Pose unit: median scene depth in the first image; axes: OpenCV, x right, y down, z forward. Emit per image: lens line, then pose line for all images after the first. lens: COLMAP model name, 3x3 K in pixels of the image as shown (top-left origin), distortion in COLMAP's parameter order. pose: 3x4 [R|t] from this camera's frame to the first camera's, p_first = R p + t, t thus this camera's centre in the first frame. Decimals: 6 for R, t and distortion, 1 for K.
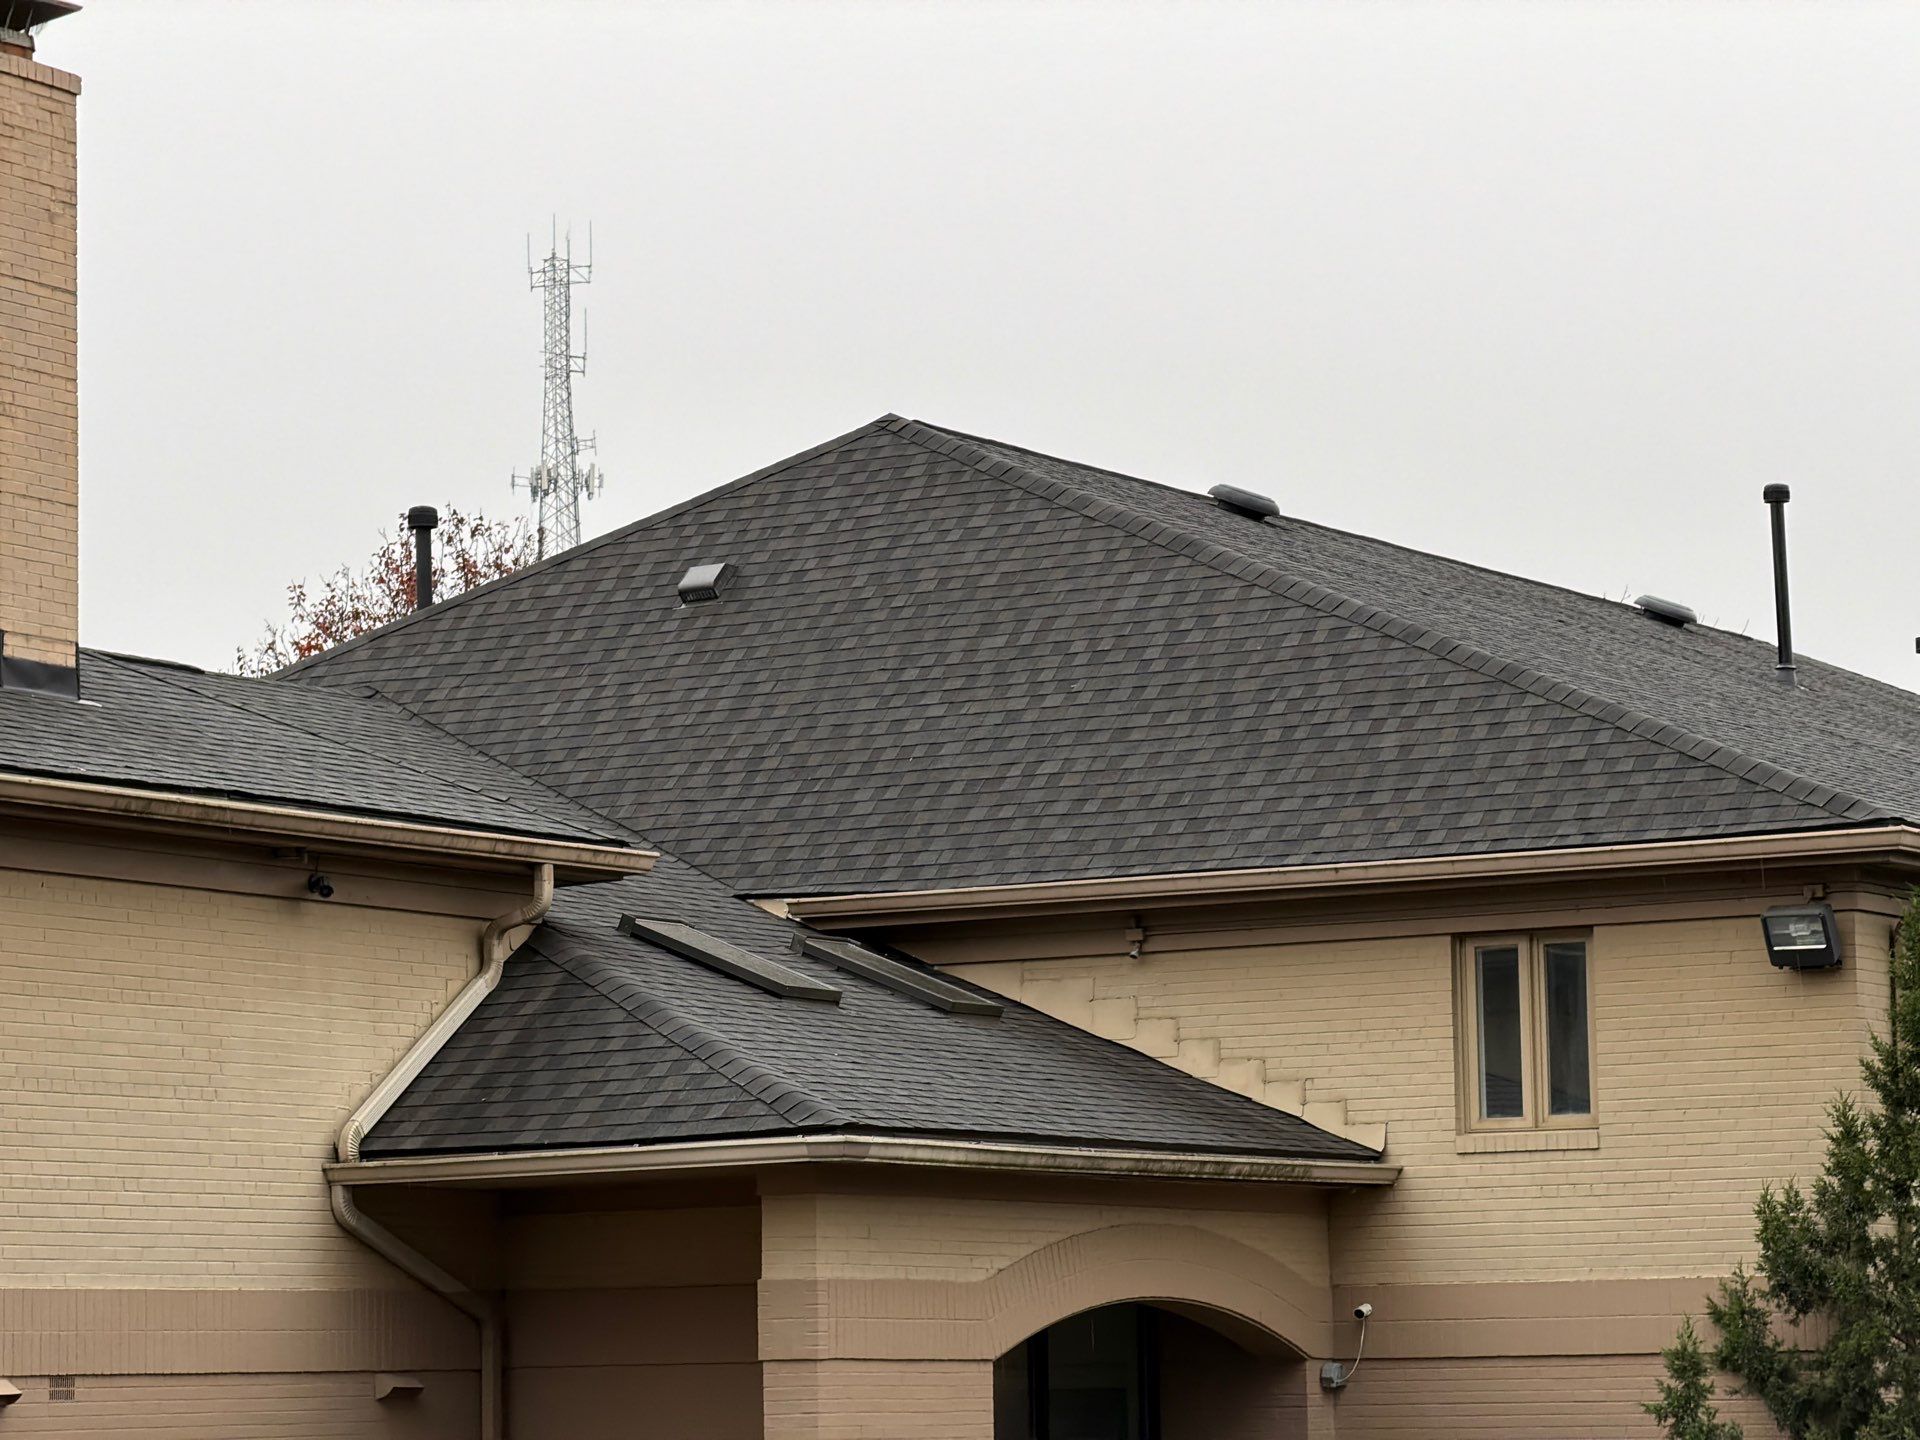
lens RADIAL K [[5787.2, 0, 960.0], [0, 5787.2, 720.0], [0, 0, 1]] dist [0.131708, 0.513556]
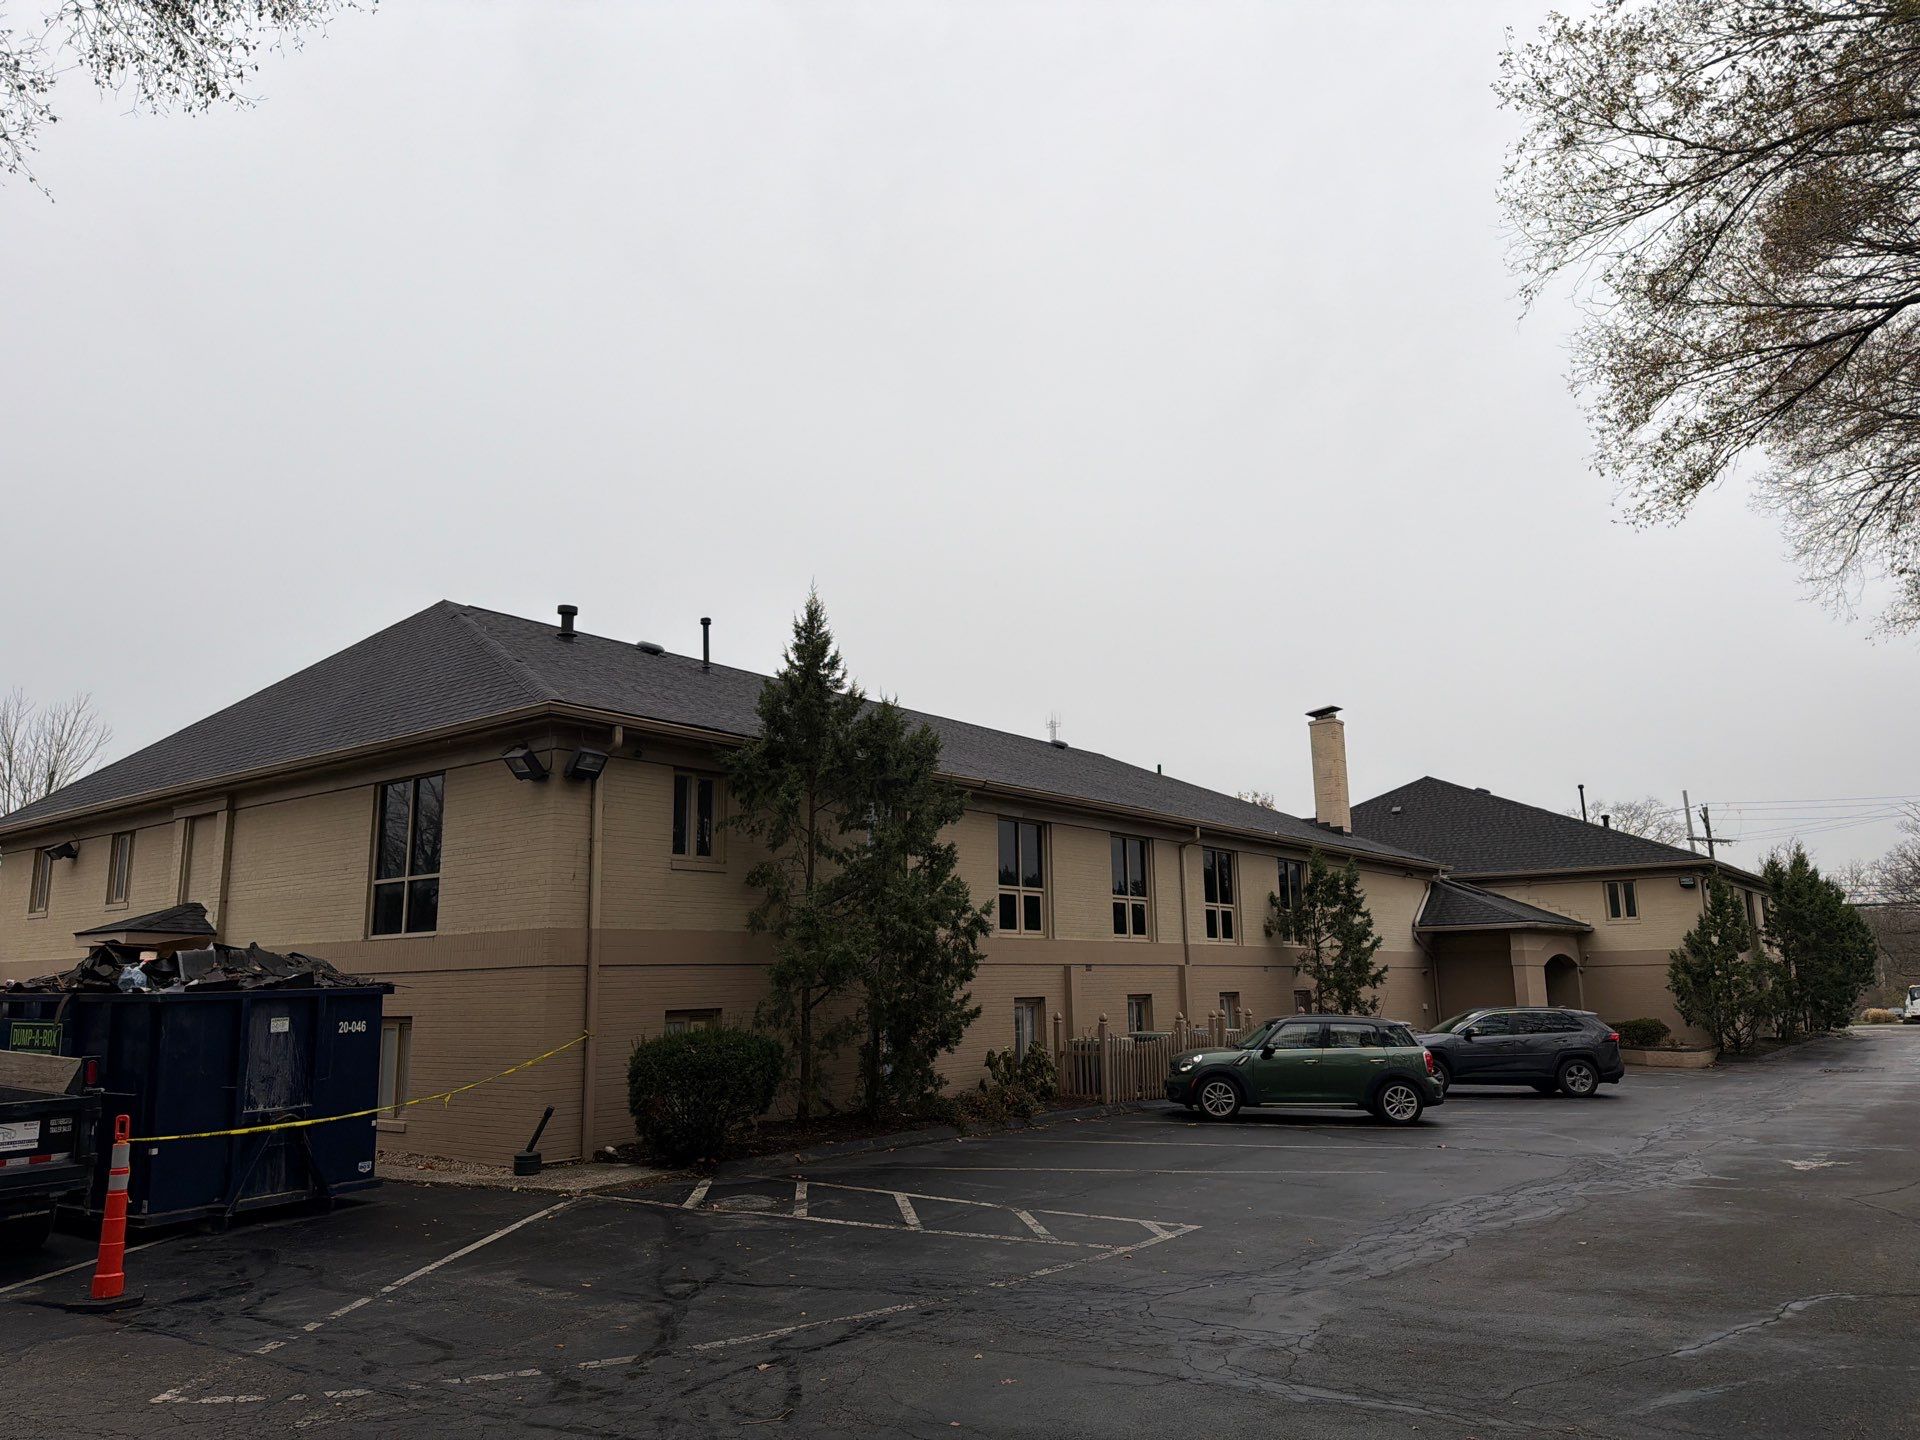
lens RADIAL K [[1328.7, 0, 978.0], [0, 1328.7, 713.6], [0, 0, 1]] dist [0.113822, -0.121874]
pose [[0.995791, -0.021461, -0.089104, -0.364724], [0.014199, 0.996585, -0.081349, -0.021518], [0.090545, 0.079741, 0.992695, -0.255074]]
